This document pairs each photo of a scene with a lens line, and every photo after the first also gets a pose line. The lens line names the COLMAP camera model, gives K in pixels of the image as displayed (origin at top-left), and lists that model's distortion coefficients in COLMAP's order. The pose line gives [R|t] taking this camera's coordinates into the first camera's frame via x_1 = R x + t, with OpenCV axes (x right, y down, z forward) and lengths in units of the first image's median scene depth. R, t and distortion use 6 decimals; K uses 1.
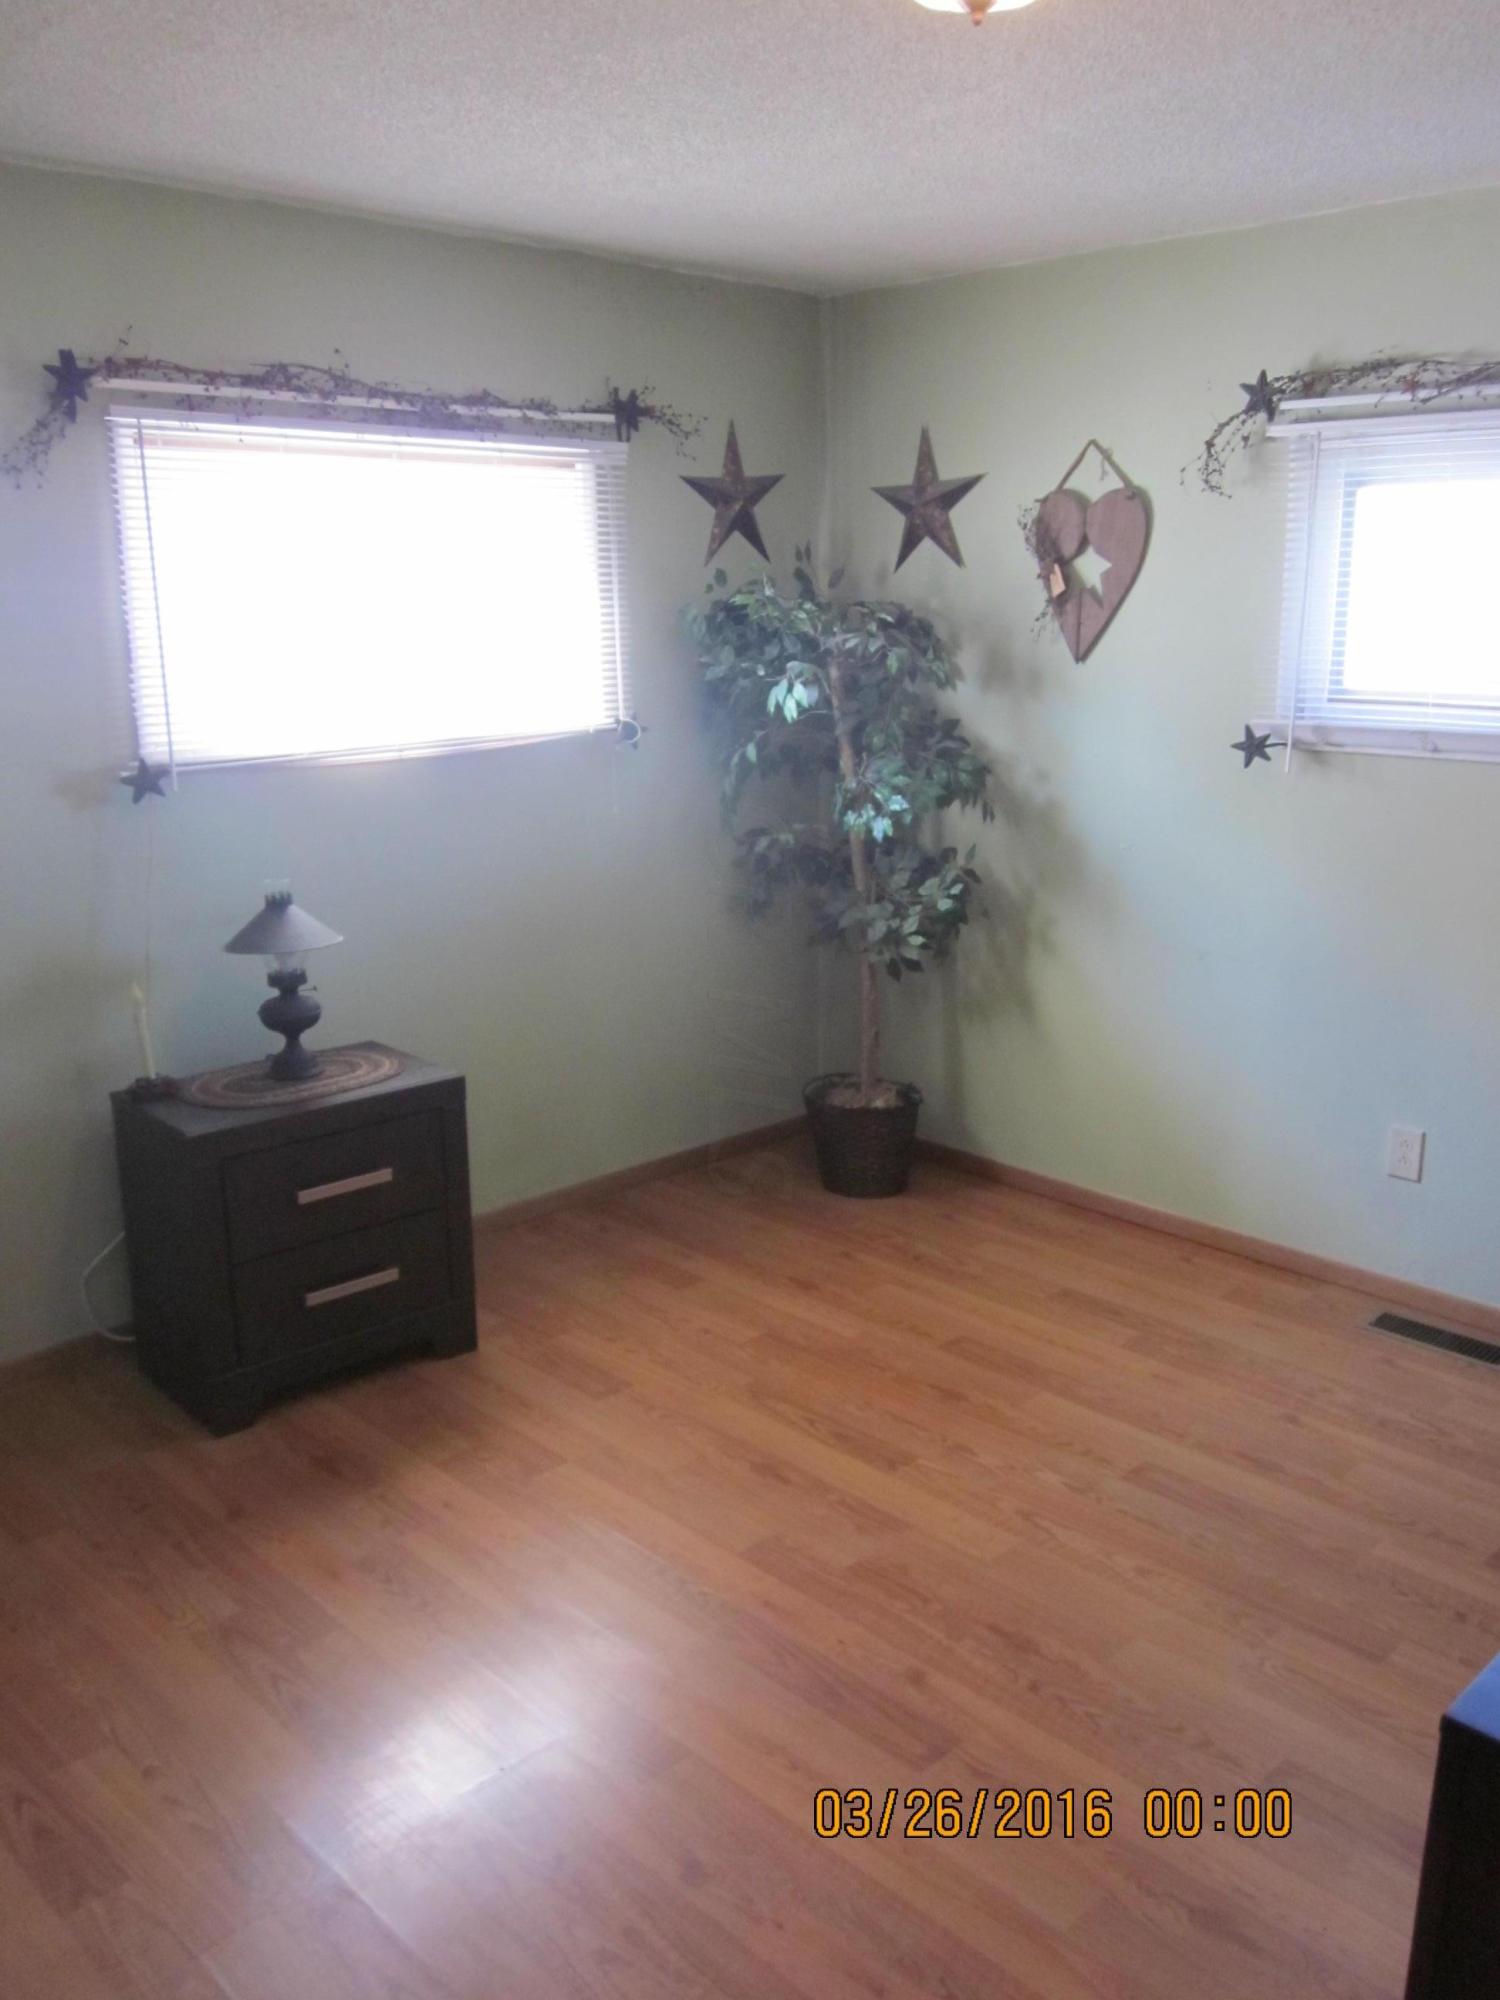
lens RADIAL K [[1657.5, 0, 751.3], [0, 1657.5, 998.9], [0, 0, 1]] dist [-0.050929, 0.028355]
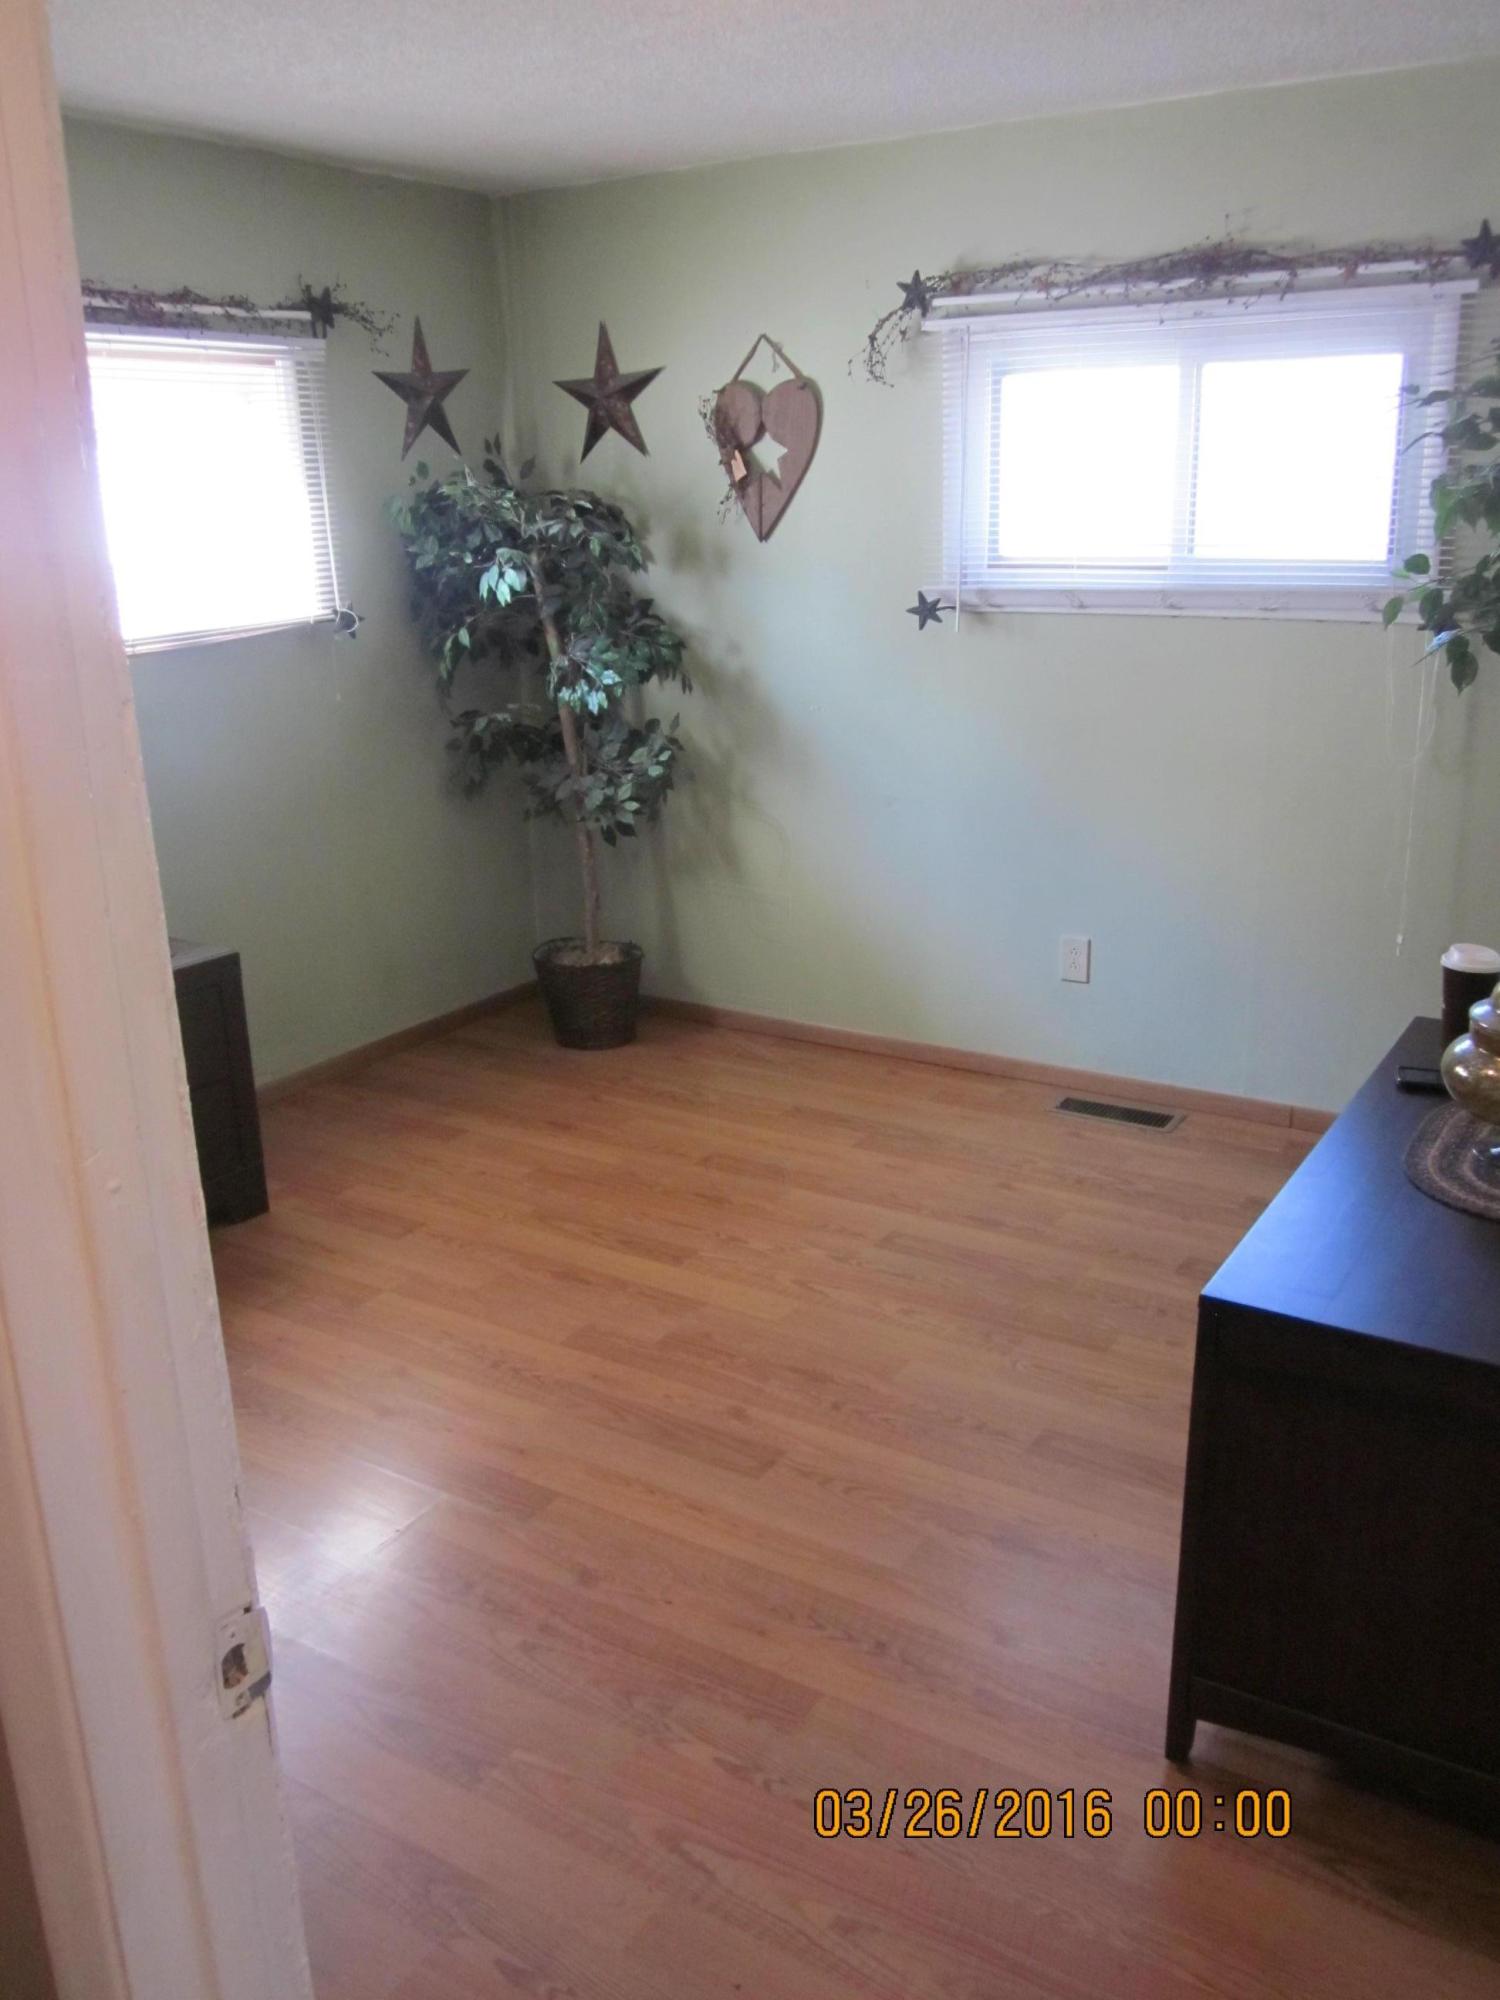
lens RADIAL K [[1657.5, 0, 748.5], [0, 1657.5, 998.1], [0, 0, 1]] dist [-0.050929, 0.028355]
pose [[0.973253, -0.085115, 0.213387, -0.075536], [0.072823, 0.995236, 0.064830, 0.028036], [-0.217889, -0.047556, 0.974814, -0.085662]]
